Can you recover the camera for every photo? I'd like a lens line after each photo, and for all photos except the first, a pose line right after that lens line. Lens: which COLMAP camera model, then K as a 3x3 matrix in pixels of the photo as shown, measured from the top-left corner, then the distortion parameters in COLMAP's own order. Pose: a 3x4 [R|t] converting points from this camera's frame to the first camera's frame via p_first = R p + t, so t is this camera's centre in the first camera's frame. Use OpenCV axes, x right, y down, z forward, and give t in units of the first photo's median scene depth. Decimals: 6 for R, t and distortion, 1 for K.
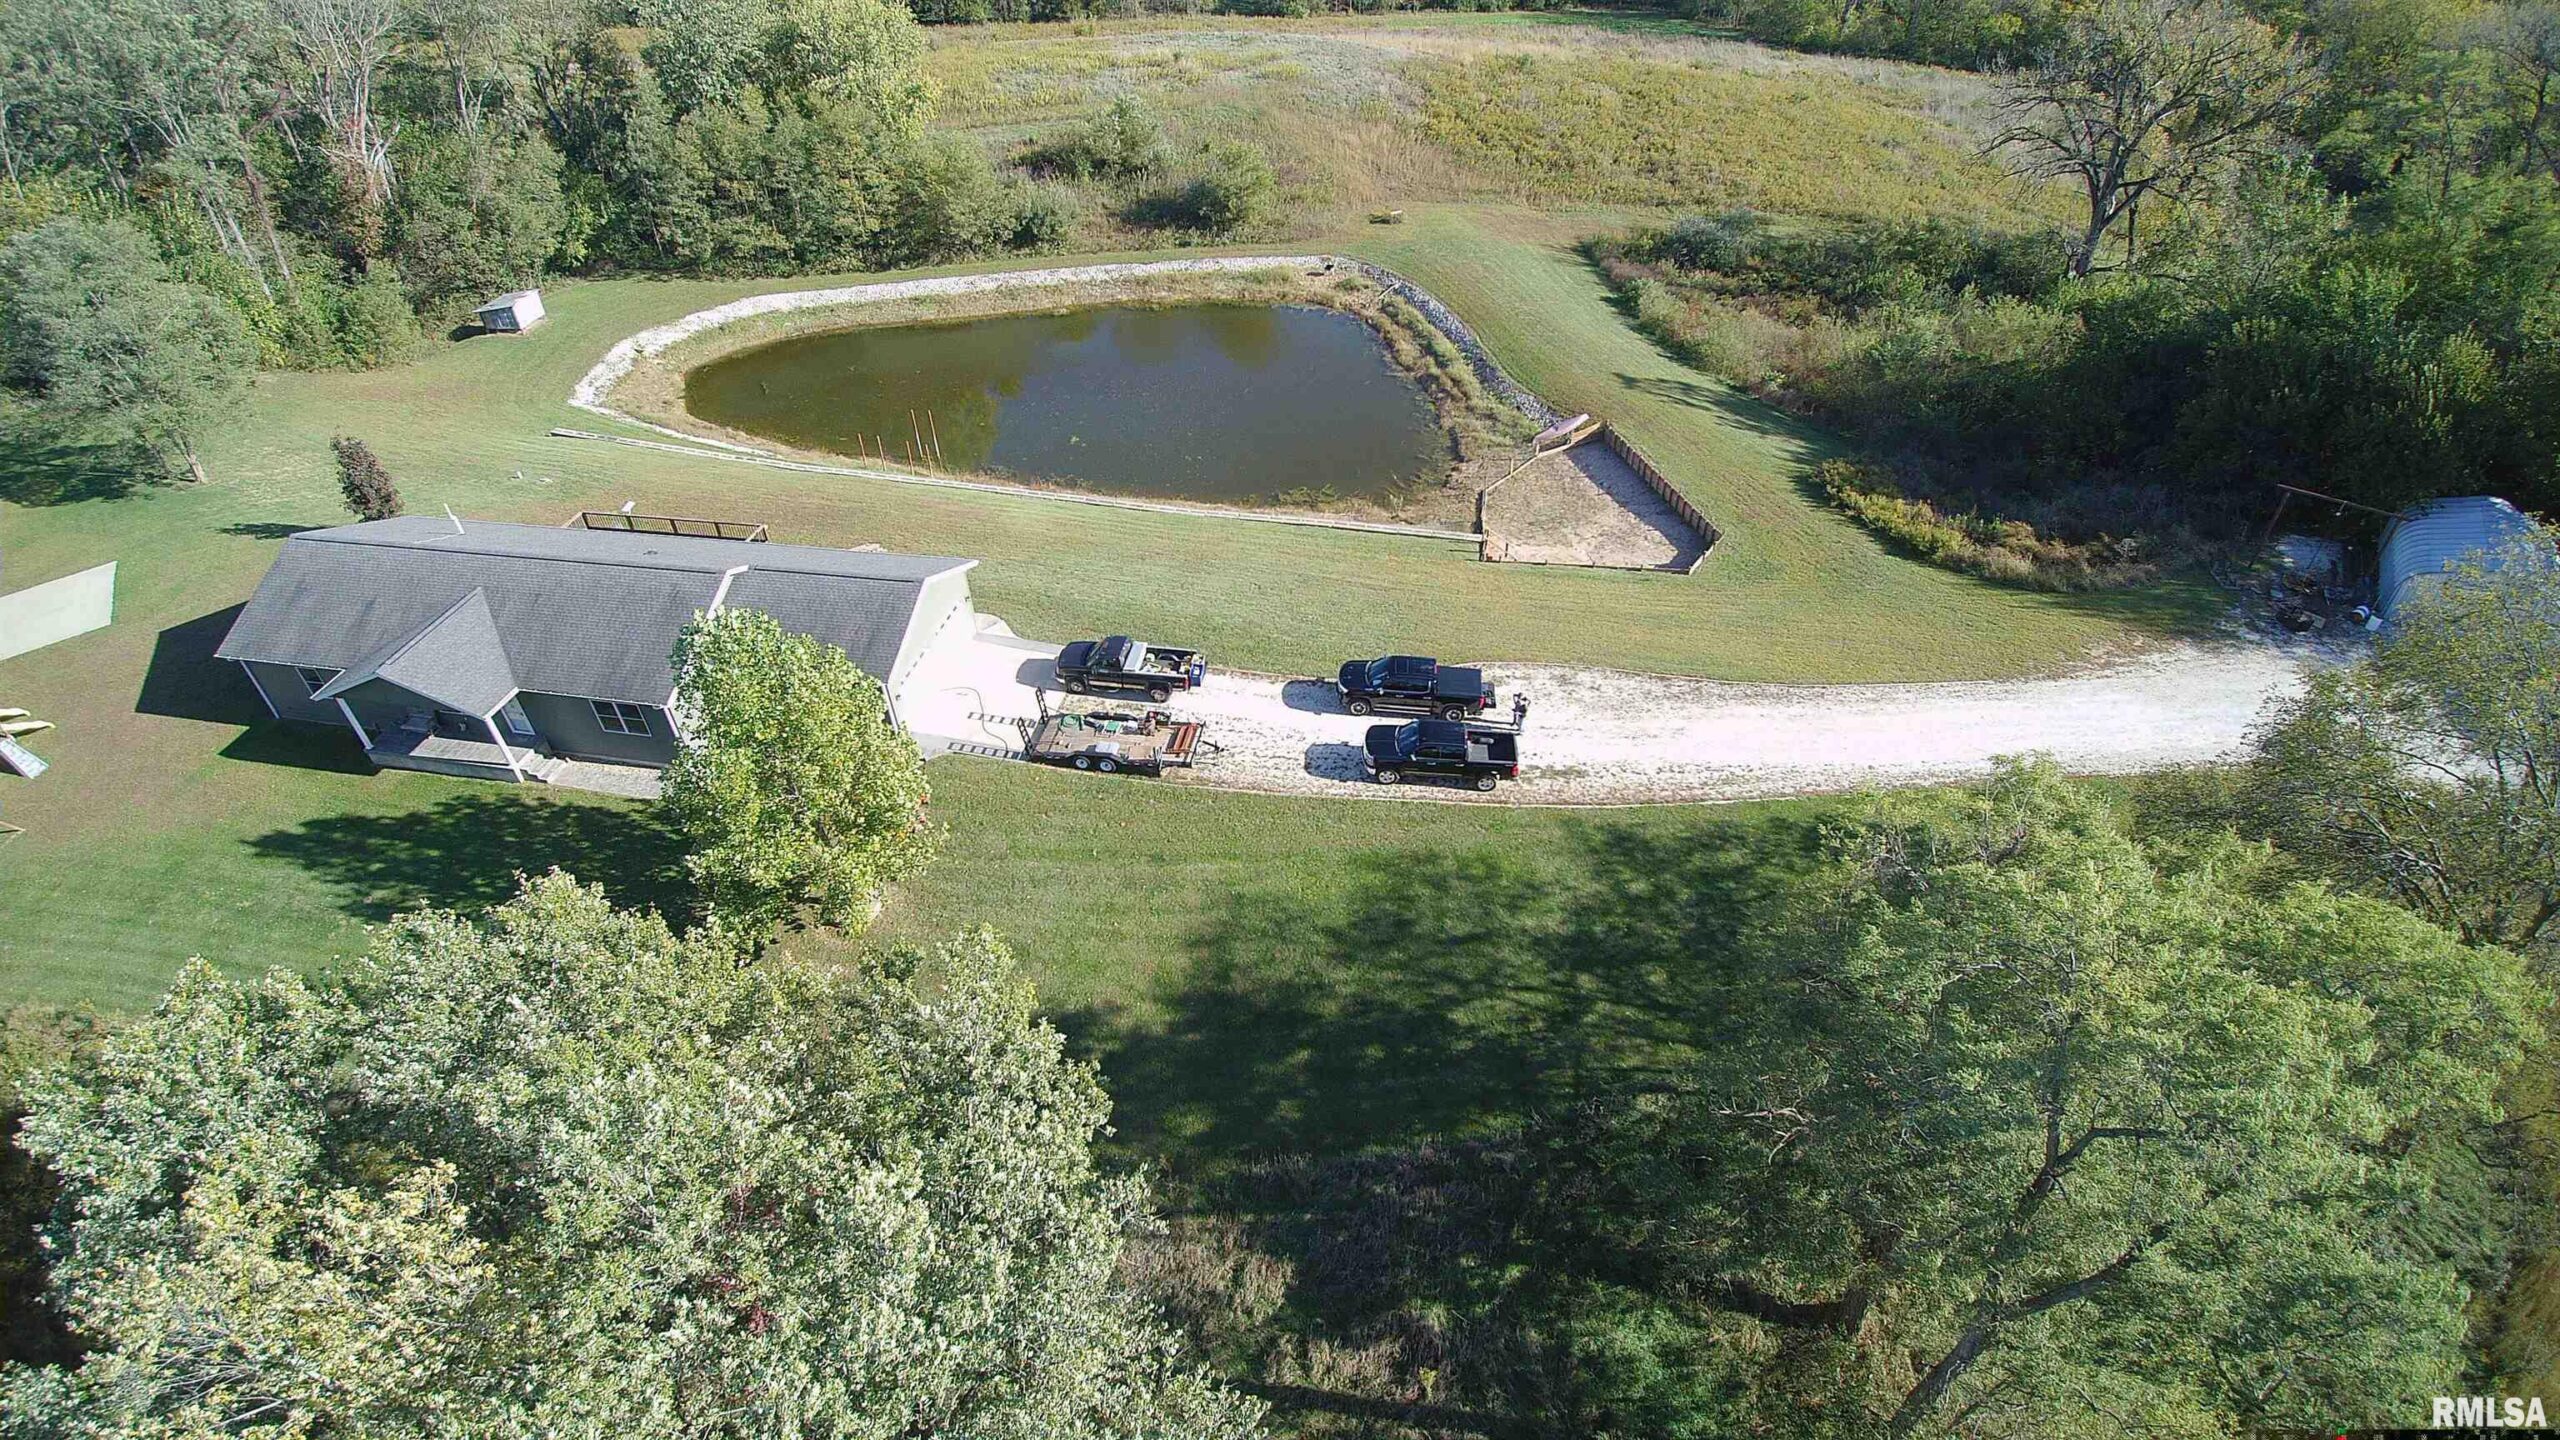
lens RADIAL K [[1206.8, 0, 1292.0], [0, 1206.8, 719.6], [0, 0, 1]] dist [-0.035989, -0.014395]
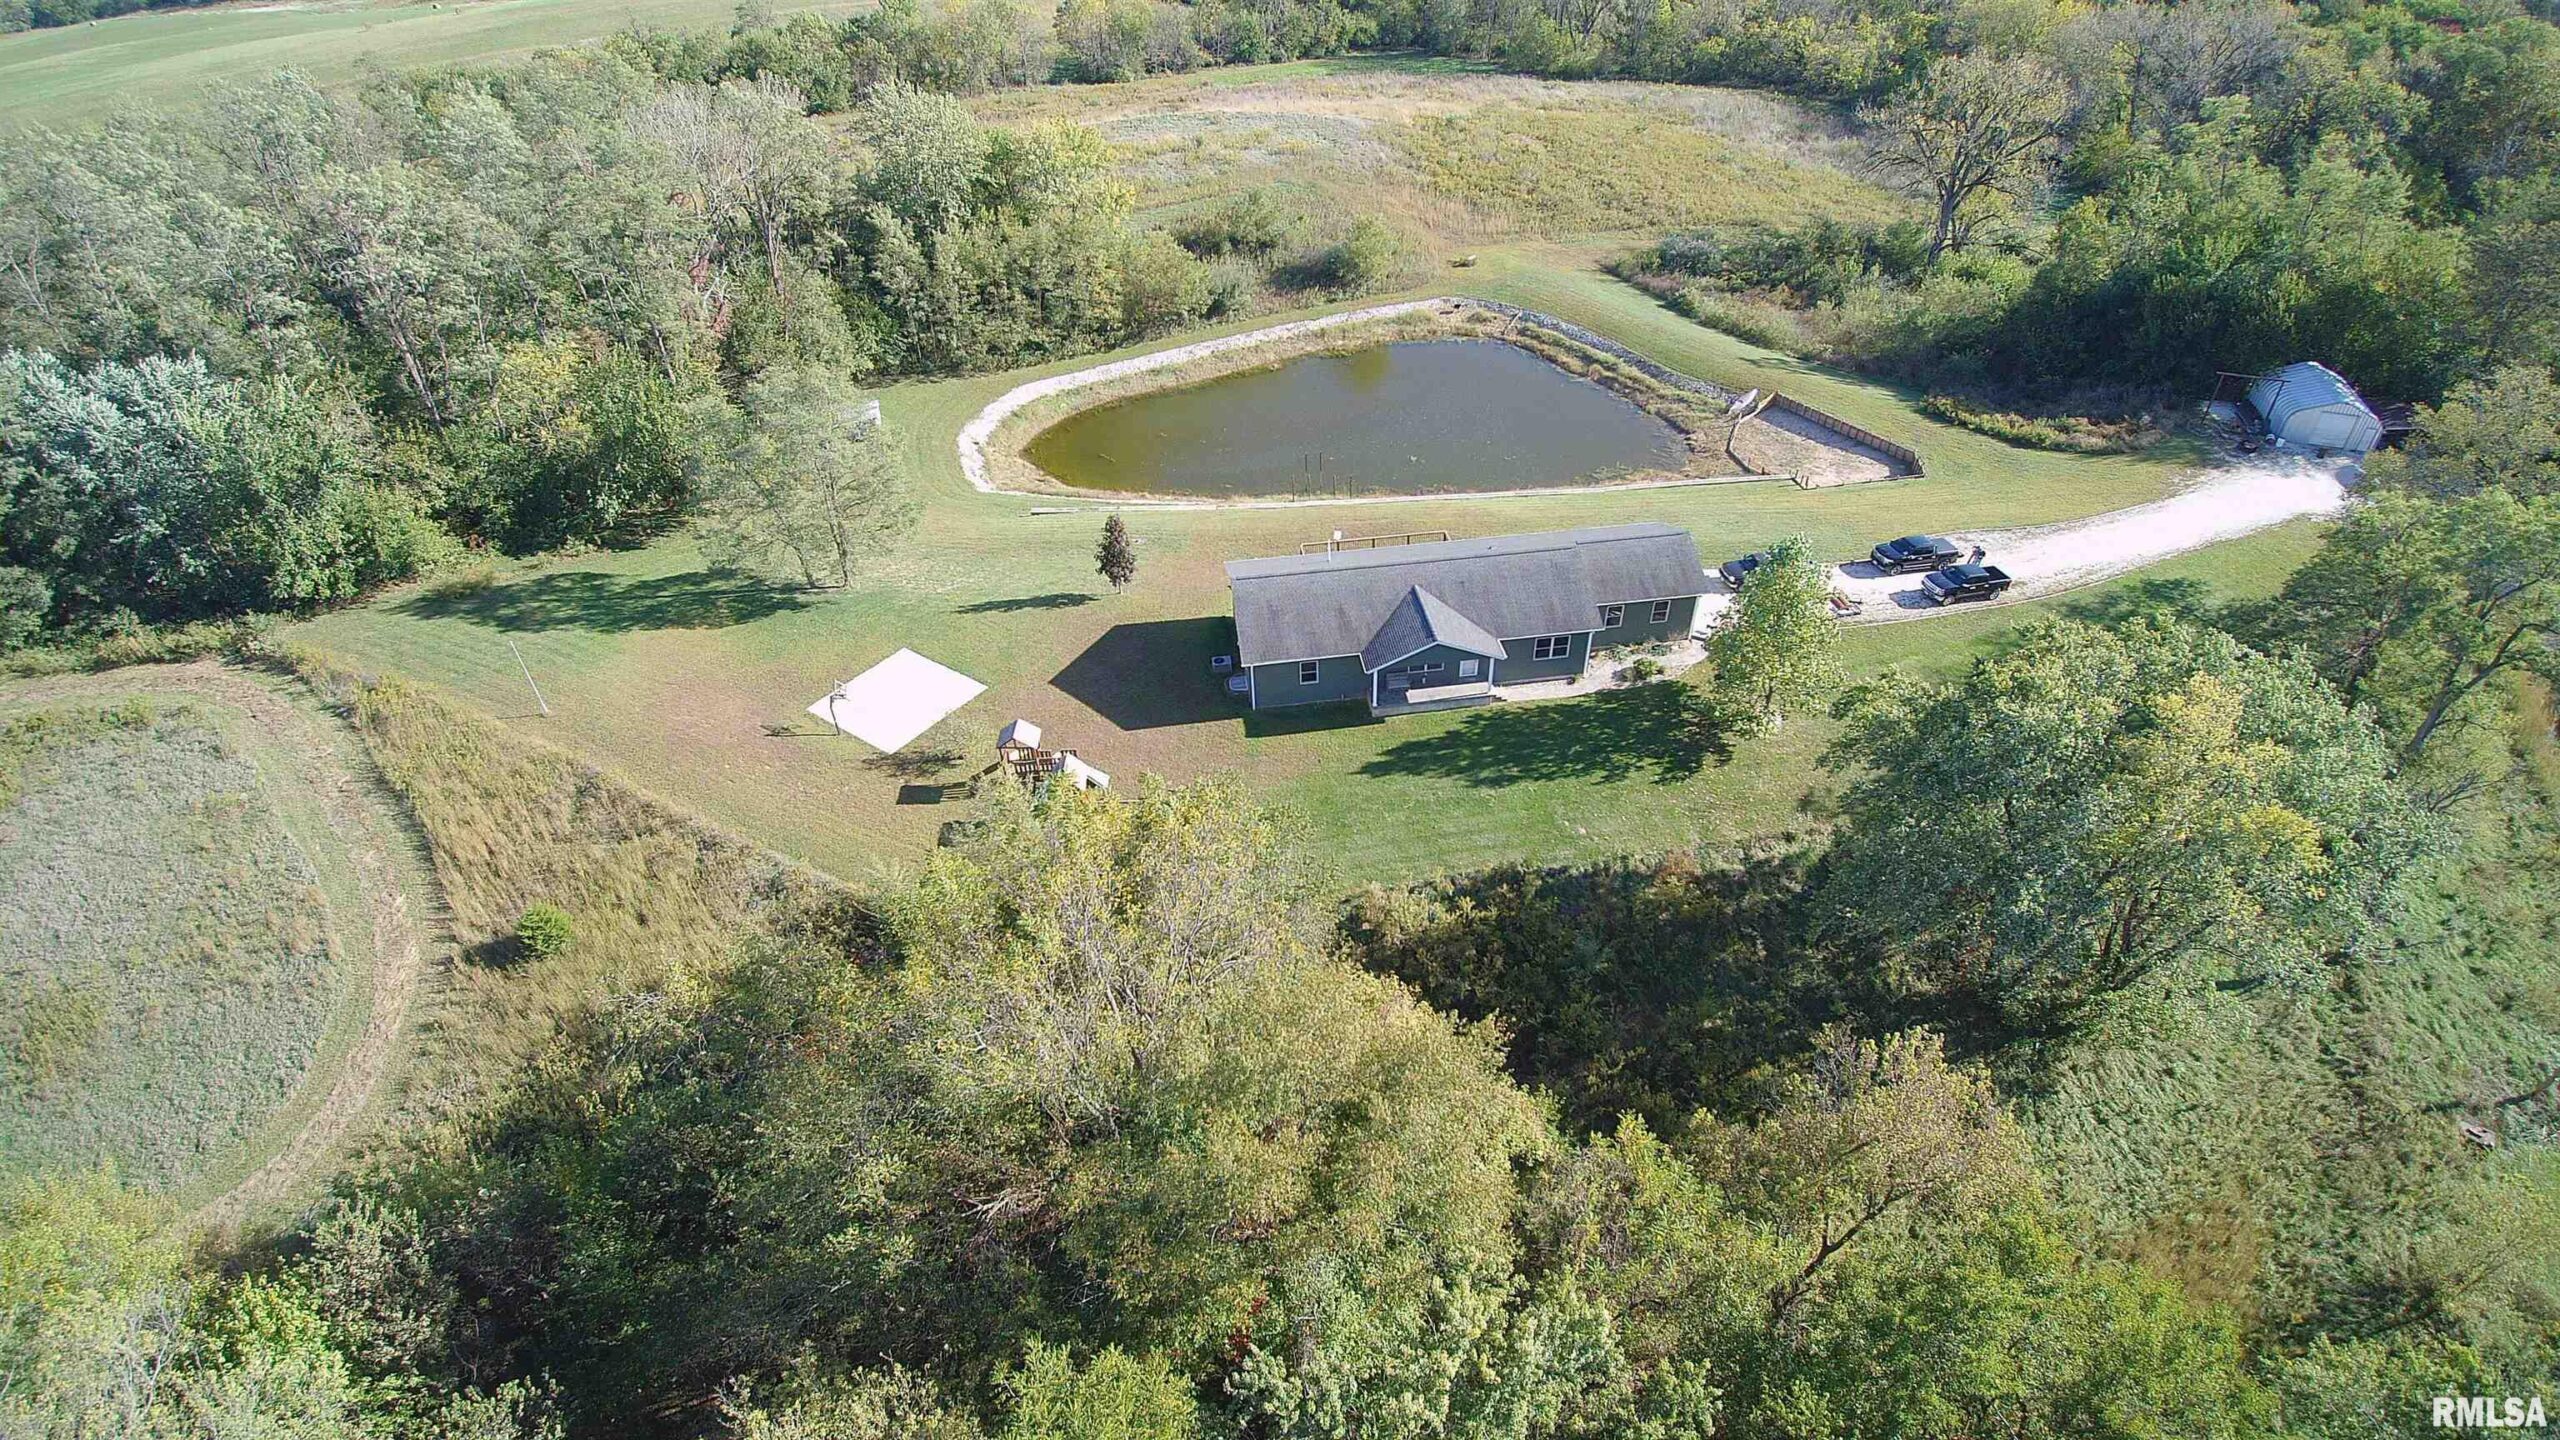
lens RADIAL K [[1206.8, 0, 1292.8], [0, 1206.8, 721.2], [0, 0, 1]] dist [-0.035989, -0.014395]
pose [[0.950247, -0.198640, 0.239943, -0.553037], [0.201614, 0.979387, 0.012343, 0.002879], [-0.237449, 0.036647, 0.970709, -0.184884]]
